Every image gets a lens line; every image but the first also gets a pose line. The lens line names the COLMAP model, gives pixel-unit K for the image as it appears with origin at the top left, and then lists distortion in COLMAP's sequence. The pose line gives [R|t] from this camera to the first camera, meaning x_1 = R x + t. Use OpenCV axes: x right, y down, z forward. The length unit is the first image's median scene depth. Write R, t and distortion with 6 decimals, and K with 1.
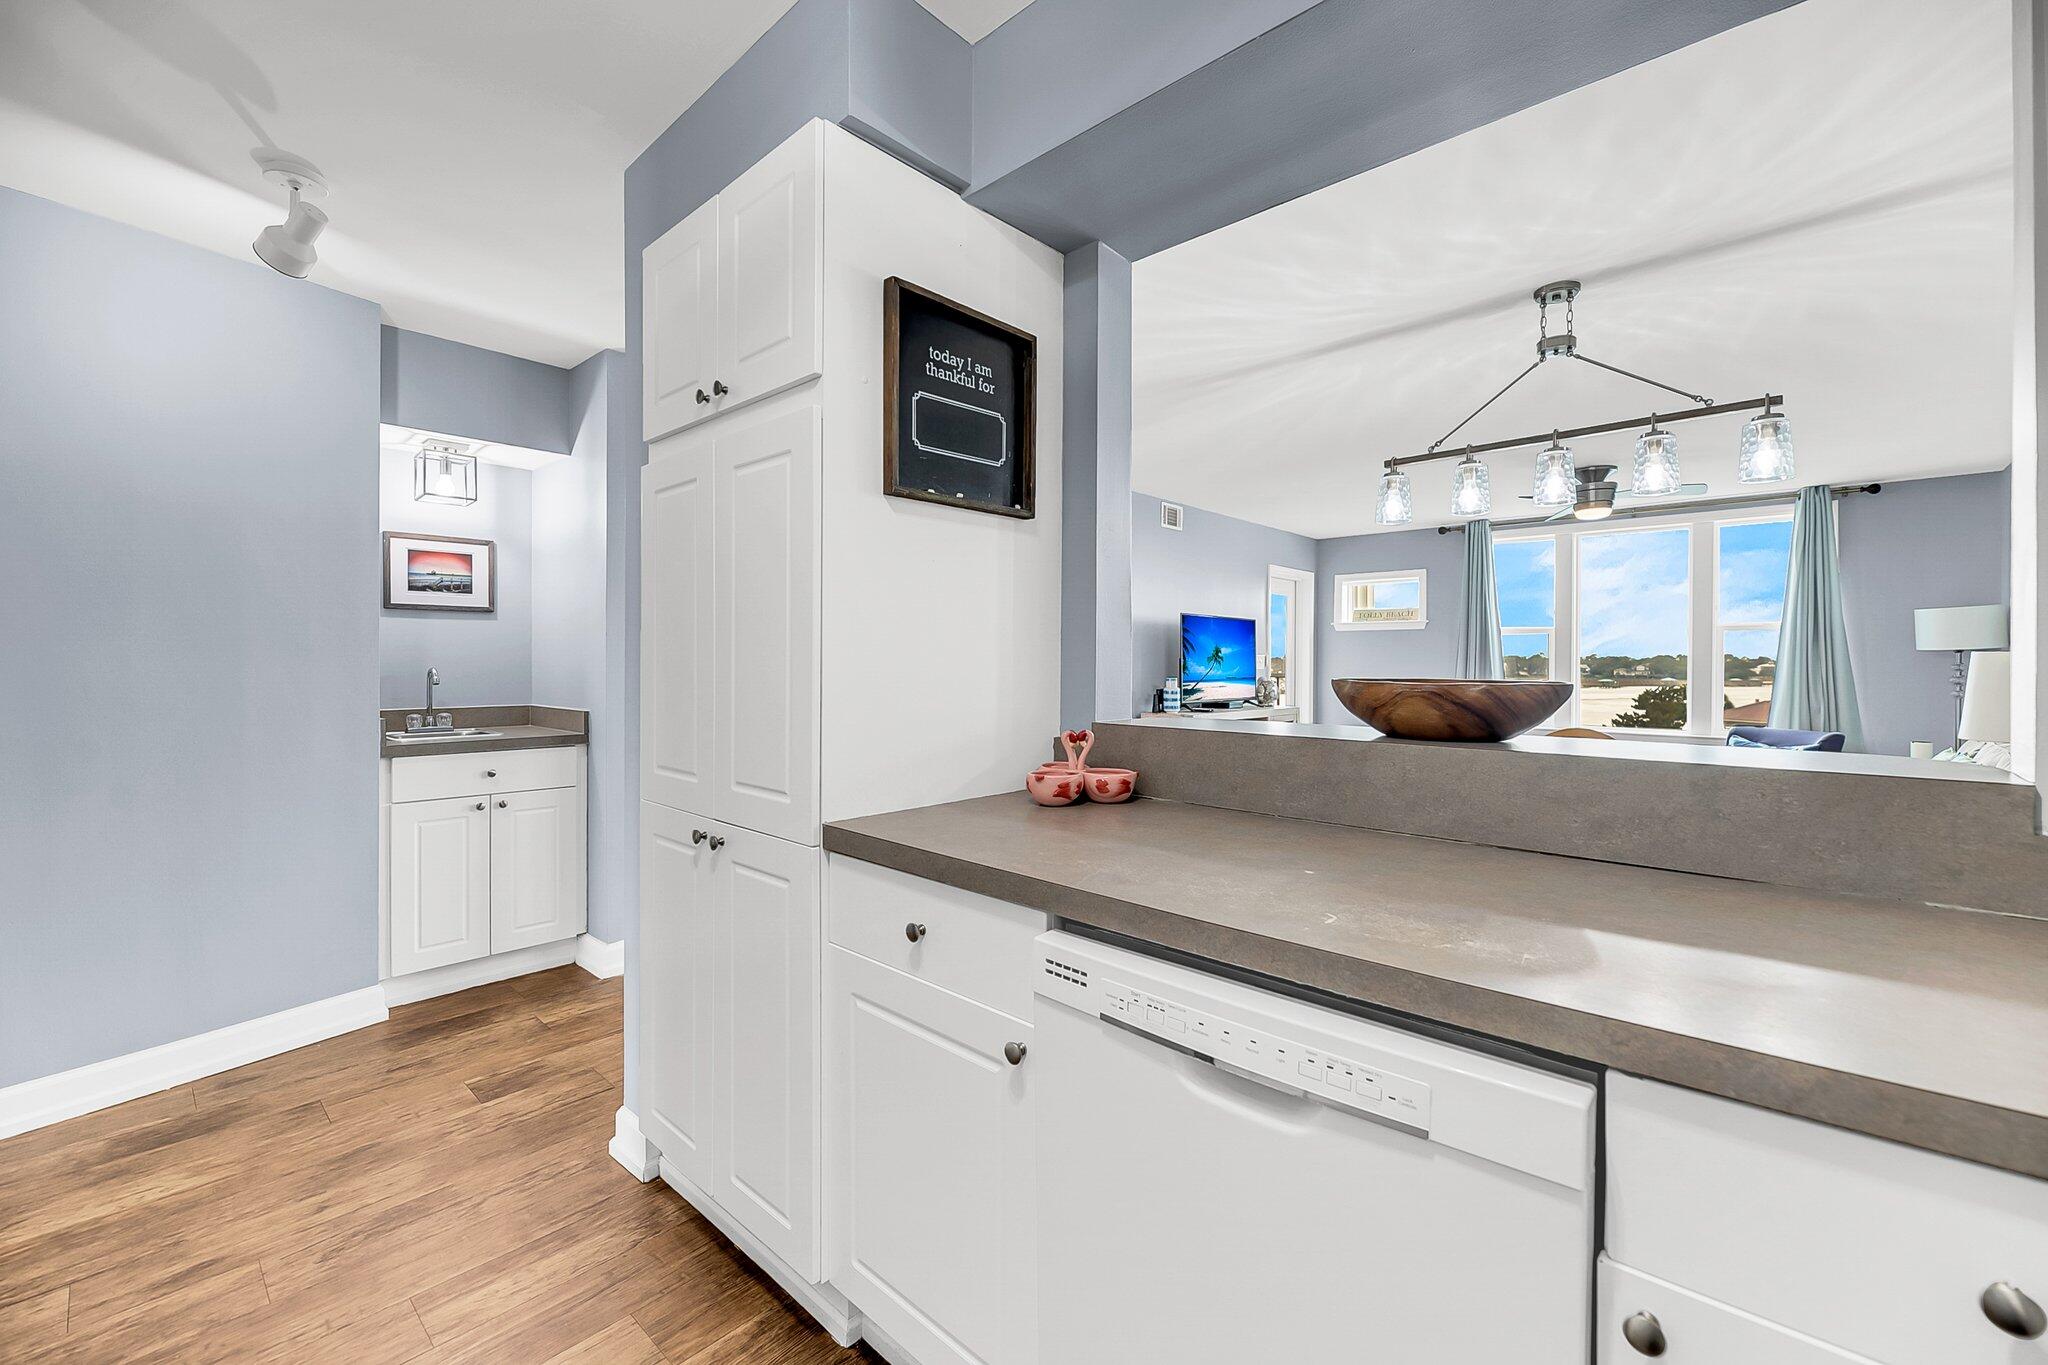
lens RADIAL K [[834.2, 0, 1020.9], [0, 834.2, 663.0], [0, 0, 1]] dist [0.000417, -0.000002]
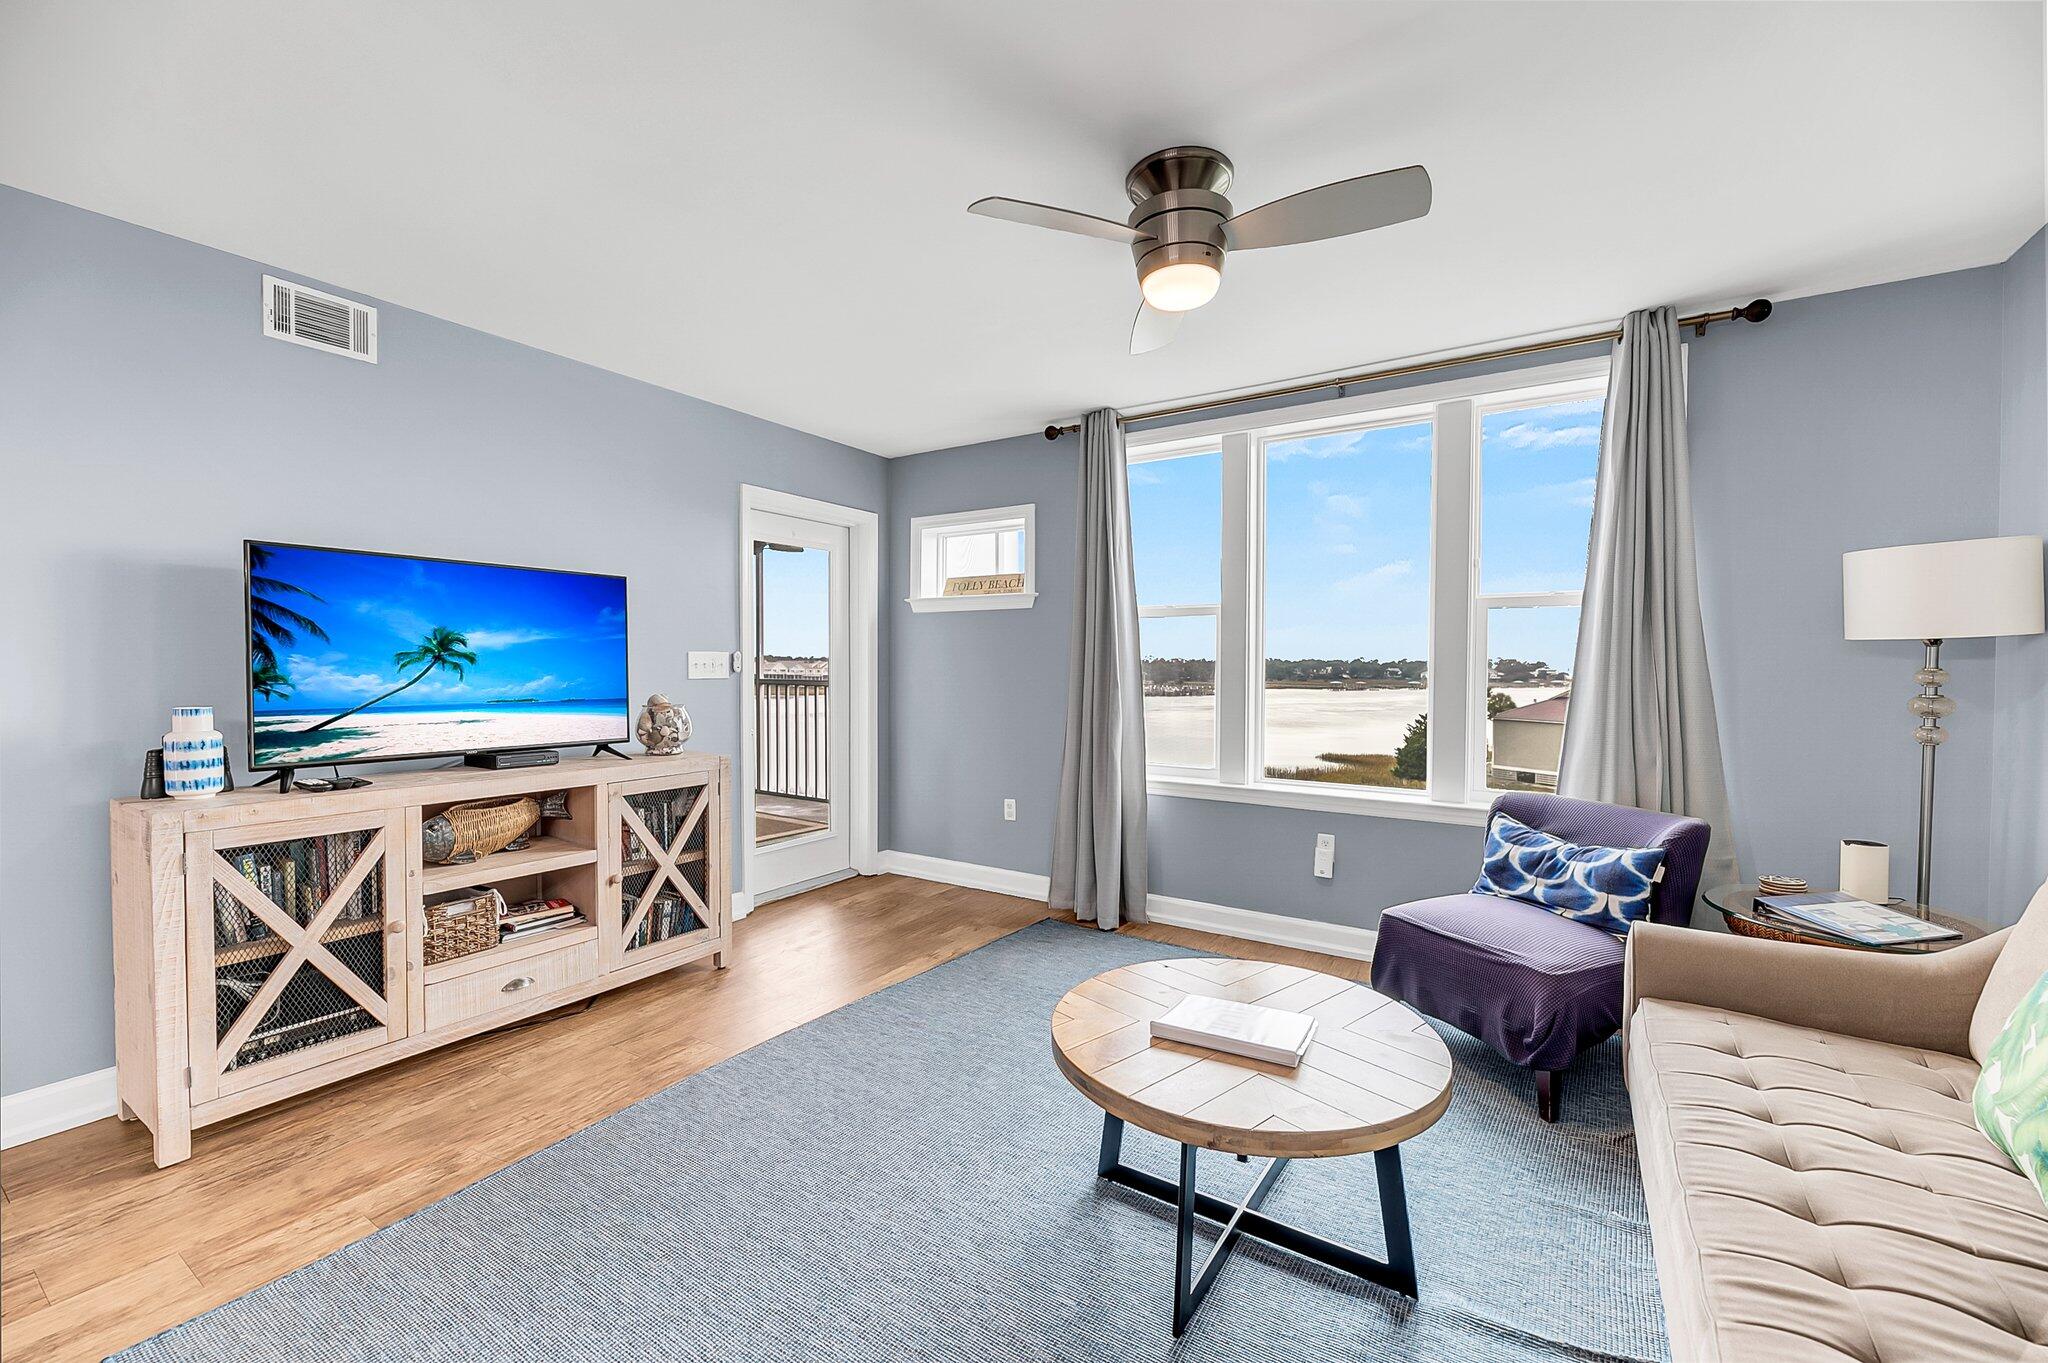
lens RADIAL K [[835.0, 0, 1024.0], [0, 835.0, 681.5], [0, 0, 1]] dist [0.001109, 0.000076]
pose [[0.984928, -0.002208, 0.172952, 0.474004], [-0.000897, 0.999840, 0.017873, -0.000331], [-0.172963, -0.017758, 0.984768, 0.543216]]
